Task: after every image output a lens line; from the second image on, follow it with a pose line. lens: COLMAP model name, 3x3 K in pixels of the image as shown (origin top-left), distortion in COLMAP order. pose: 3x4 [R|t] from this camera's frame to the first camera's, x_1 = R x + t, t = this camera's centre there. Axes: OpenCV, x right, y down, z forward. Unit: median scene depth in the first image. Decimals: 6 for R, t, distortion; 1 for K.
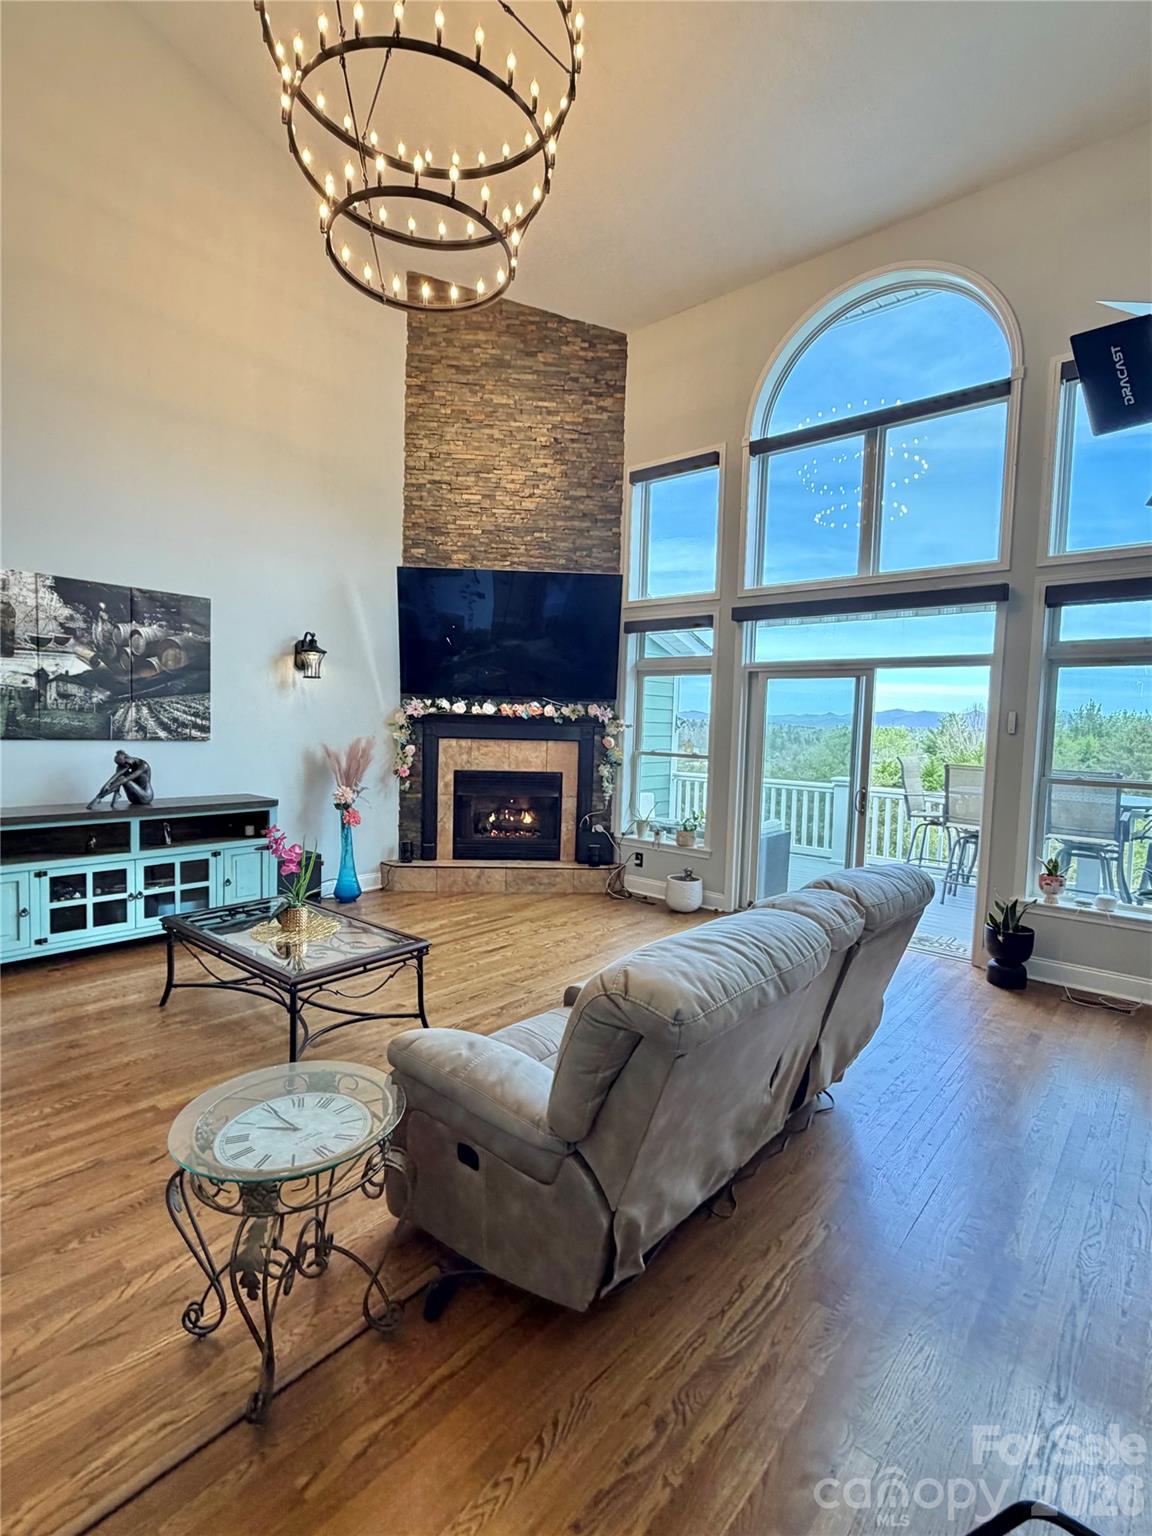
lens RADIAL K [[746.1, 0, 576.0], [0, 746.1, 768.0], [0, 0, 1]] dist [0.002854, 0.000290]
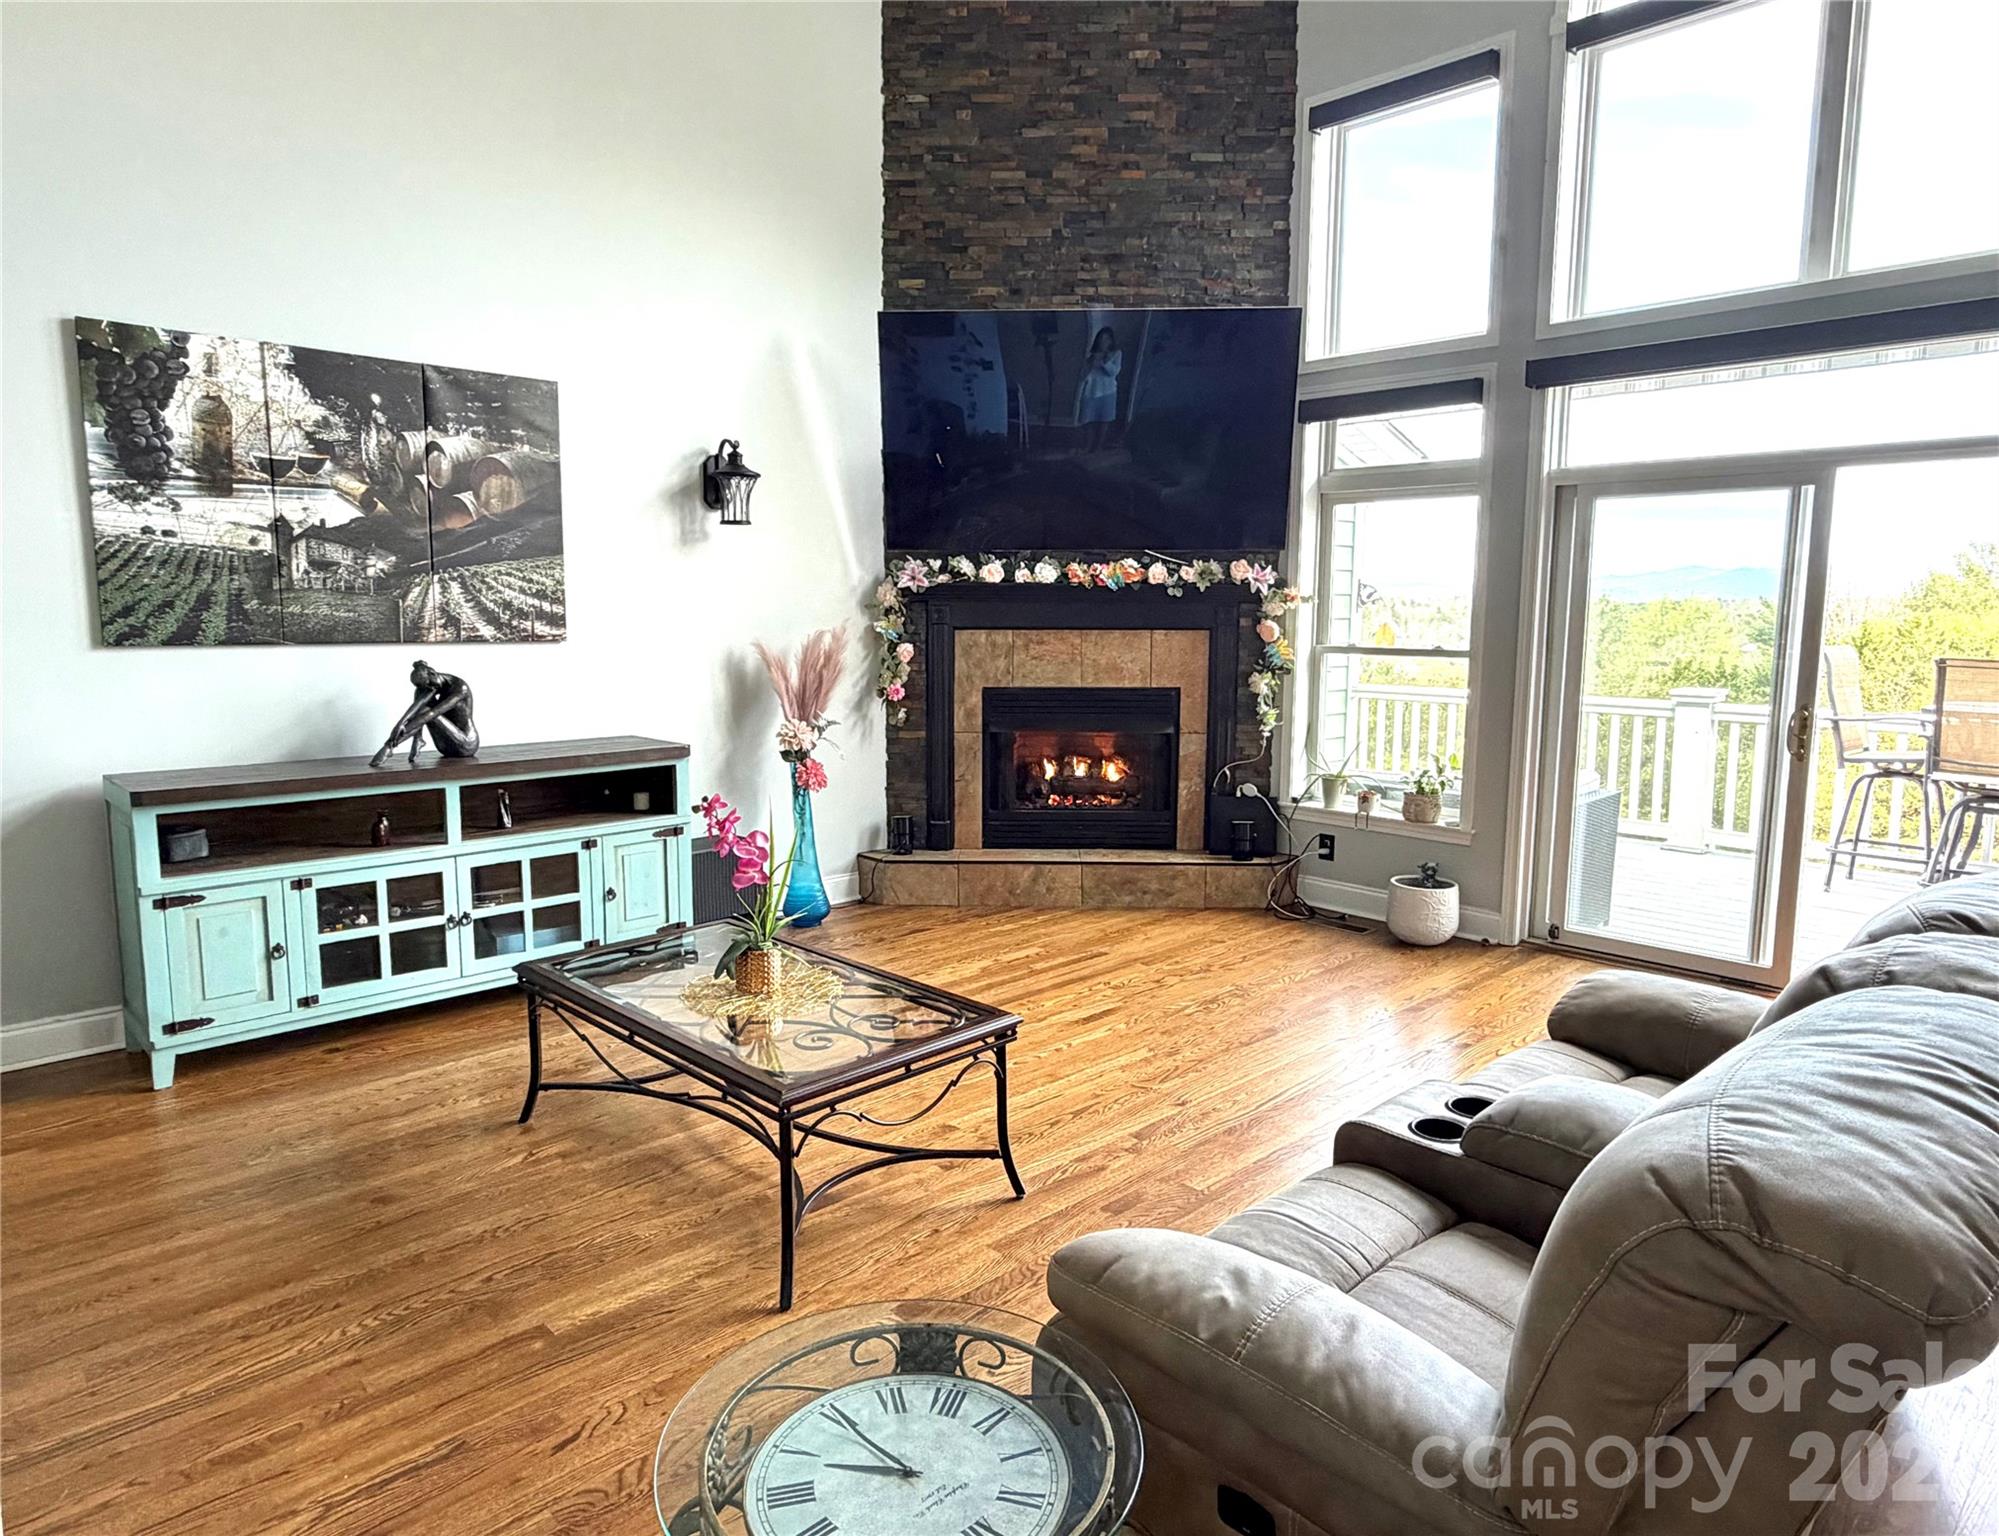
lens RADIAL K [[1271.9, 0, 999.5], [0, 1271.9, 768.0], [0, 0, 1]] dist [0.002055, 0.002885]
pose [[0.994986, -0.010775, -0.099434, -0.071471], [0.017436, 0.997643, 0.066366, 0.000367], [0.098485, -0.067767, 0.992828, 0.077968]]
